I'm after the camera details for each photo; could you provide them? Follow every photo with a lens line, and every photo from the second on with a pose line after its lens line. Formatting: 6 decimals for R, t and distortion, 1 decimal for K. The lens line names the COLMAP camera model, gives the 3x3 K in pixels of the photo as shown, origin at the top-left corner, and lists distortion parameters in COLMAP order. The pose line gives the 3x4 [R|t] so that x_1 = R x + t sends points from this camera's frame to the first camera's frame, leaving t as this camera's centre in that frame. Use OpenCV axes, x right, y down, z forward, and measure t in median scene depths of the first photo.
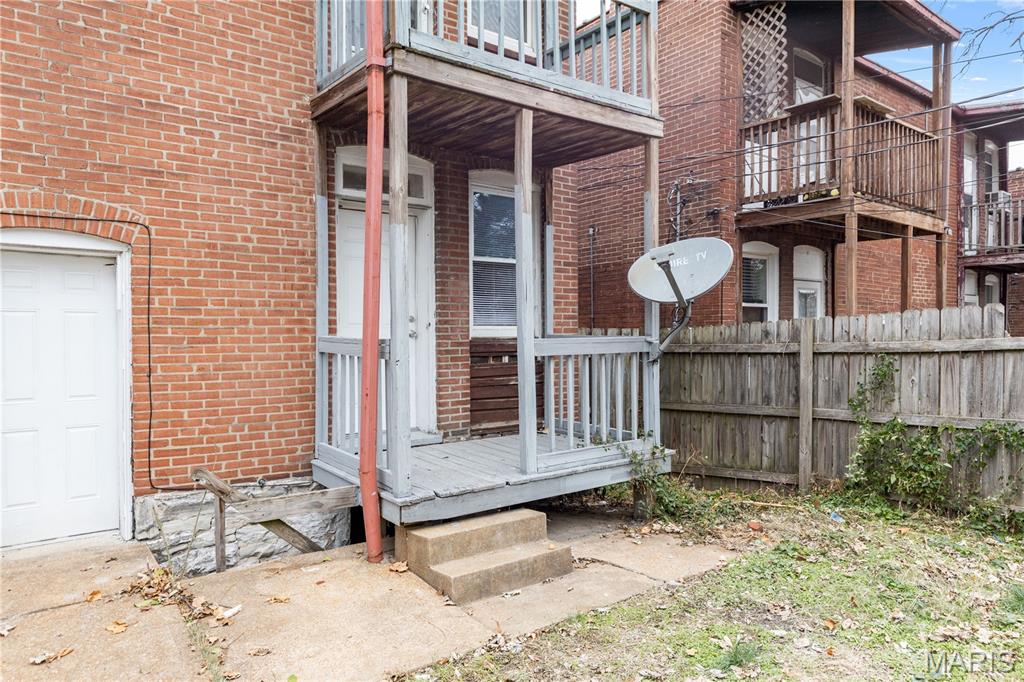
lens RADIAL K [[649.4, 0, 511.7], [0, 649.4, 342.4], [0, 0, 1]] dist [0.002680, 0.000358]
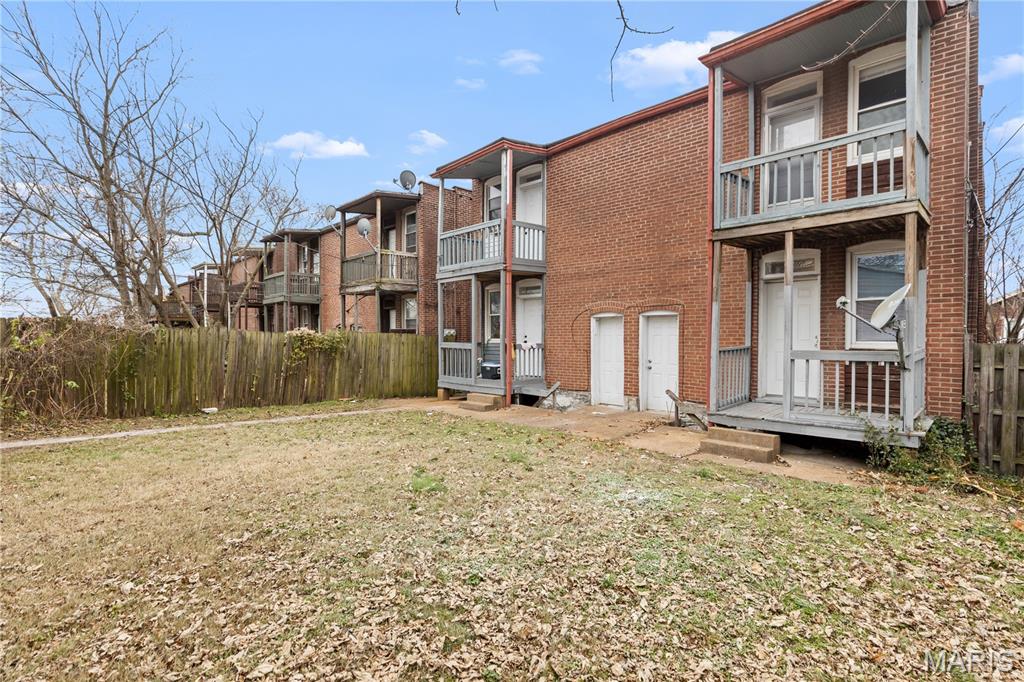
lens RADIAL K [[493.0, 0, 512.5], [0, 493.0, 340.1], [0, 0, 1]] dist [0.002840, 0.000331]
pose [[0.141525, 0.011977, -0.989862, 1.278311], [-0.017902, 0.999794, 0.009537, -0.031138], [0.989773, 0.016371, 0.141710, -0.022374]]
